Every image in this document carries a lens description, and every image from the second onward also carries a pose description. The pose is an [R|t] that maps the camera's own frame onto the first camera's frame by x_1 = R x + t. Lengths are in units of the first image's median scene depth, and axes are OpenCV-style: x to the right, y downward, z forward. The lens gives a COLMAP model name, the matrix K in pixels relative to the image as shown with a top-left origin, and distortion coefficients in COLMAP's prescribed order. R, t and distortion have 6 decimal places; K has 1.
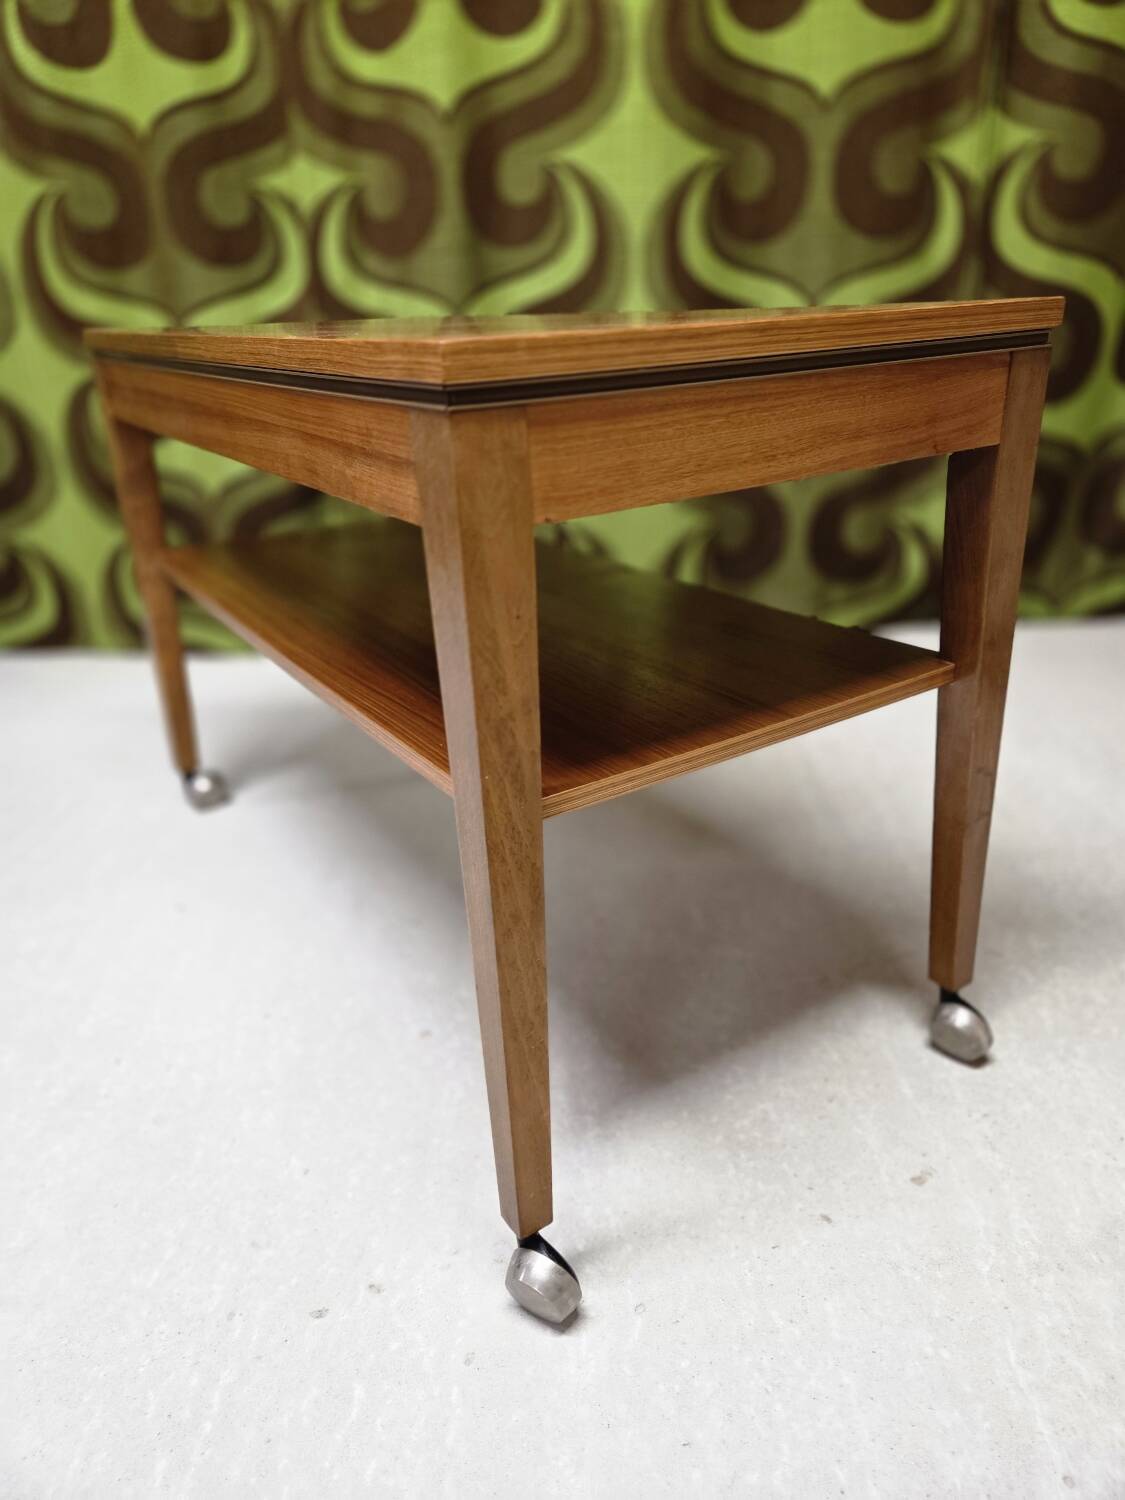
lens RADIAL K [[1037.6, 0, 553.0], [0, 1037.6, 735.1], [0, 0, 1]] dist [0.069331, -0.066720]
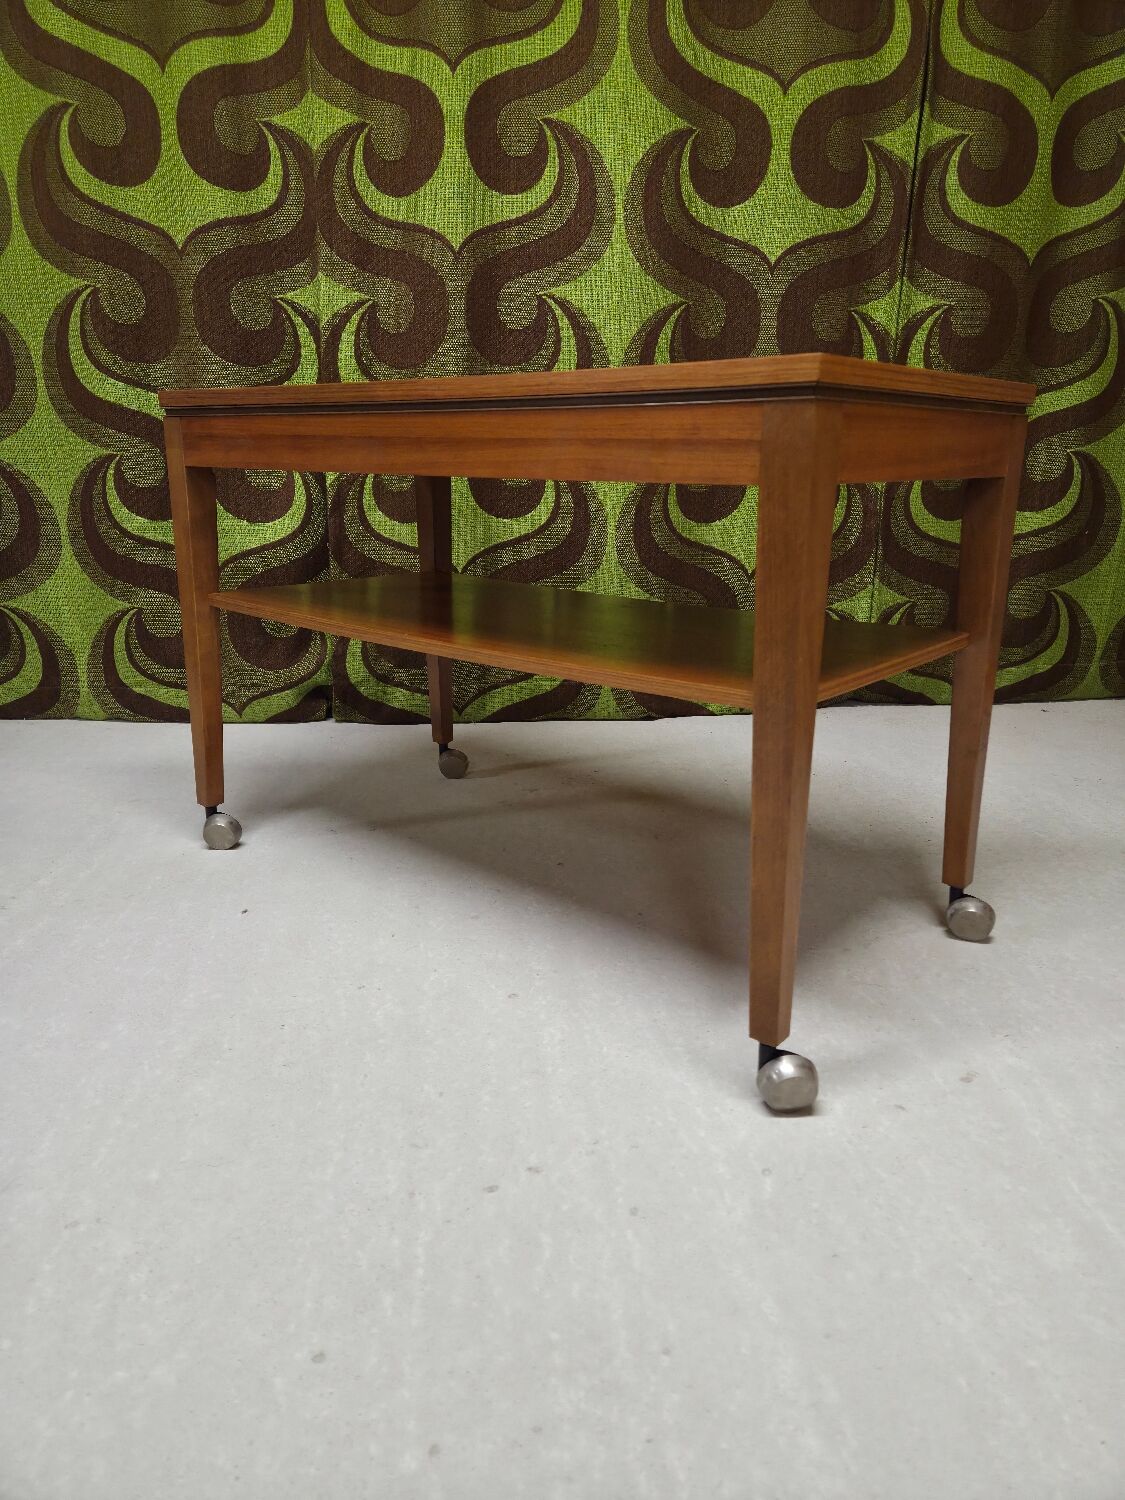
lens RADIAL K [[1023.7, 0, 568.3], [0, 1023.7, 734.2], [0, 0, 1]] dist [0.075615, -0.061448]
pose [[0.991079, 0.013944, 0.132543, -0.126385], [0.003462, 0.991483, -0.130192, 0.090435], [-0.133229, 0.129489, 0.982590, -0.071436]]
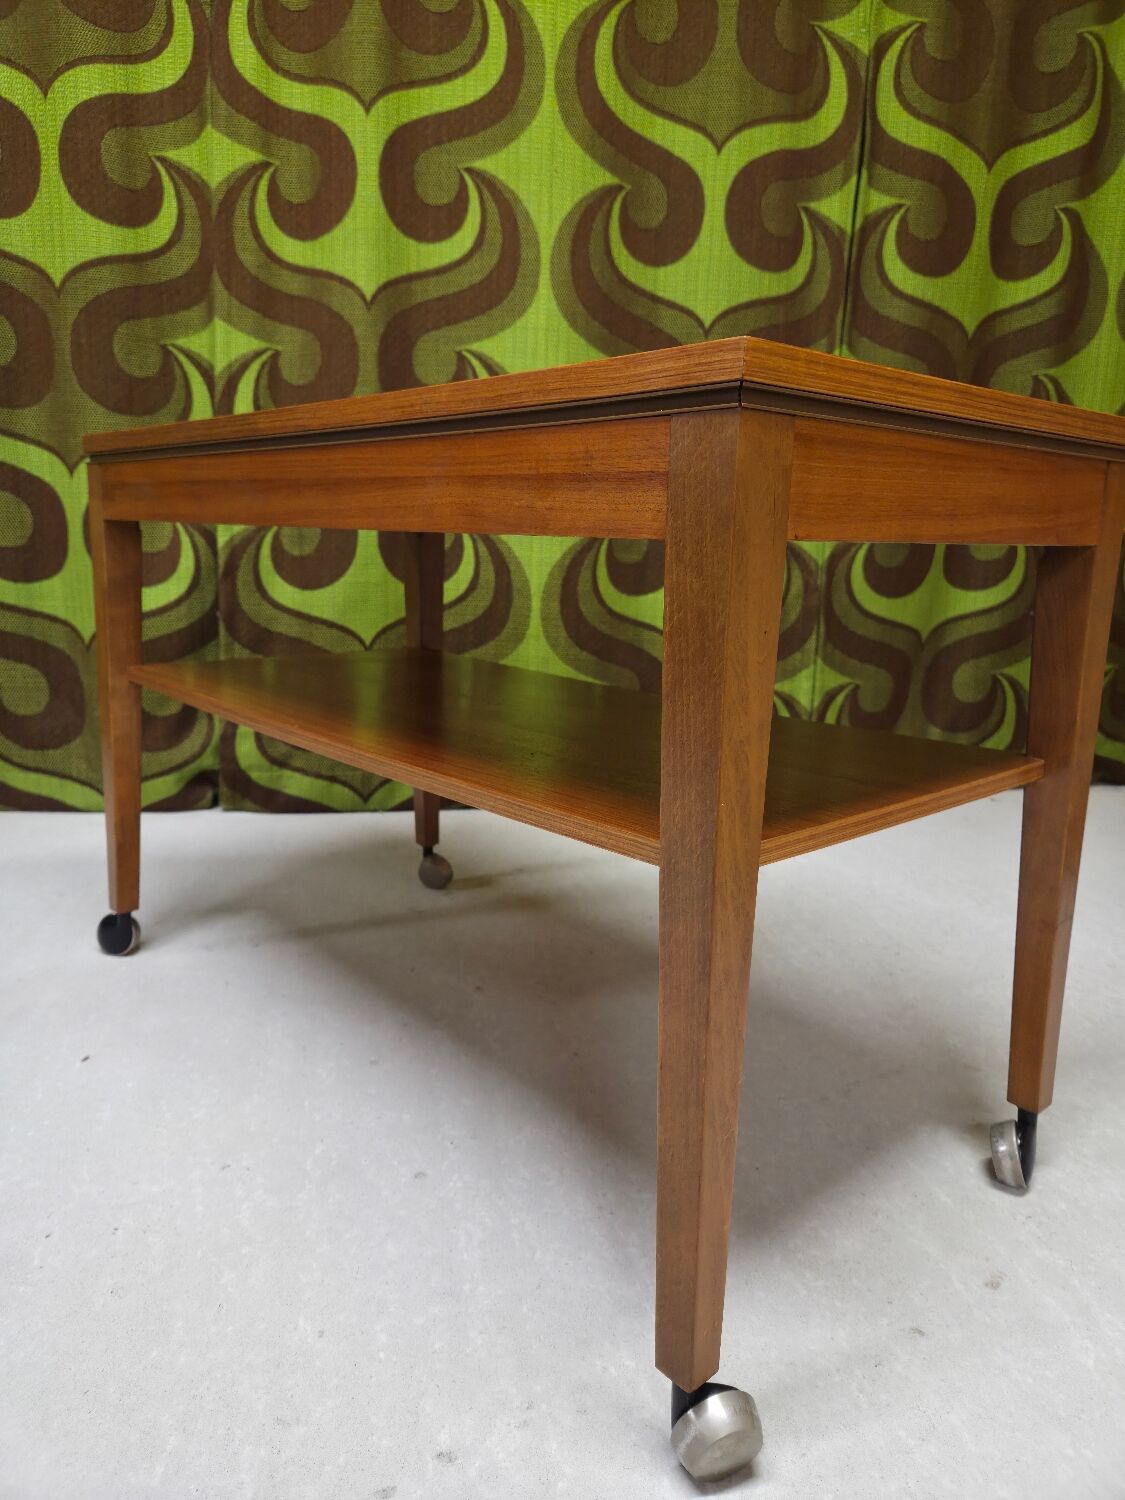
lens RADIAL K [[1037.6, 0, 553.0], [0, 1037.6, 735.1], [0, 0, 1]] dist [0.069331, -0.066720]
pose [[0.979778, 0.030216, 0.197791, -0.117801], [0.010594, 0.979311, -0.202084, 0.061243], [-0.199805, 0.200093, 0.959188, 0.032989]]
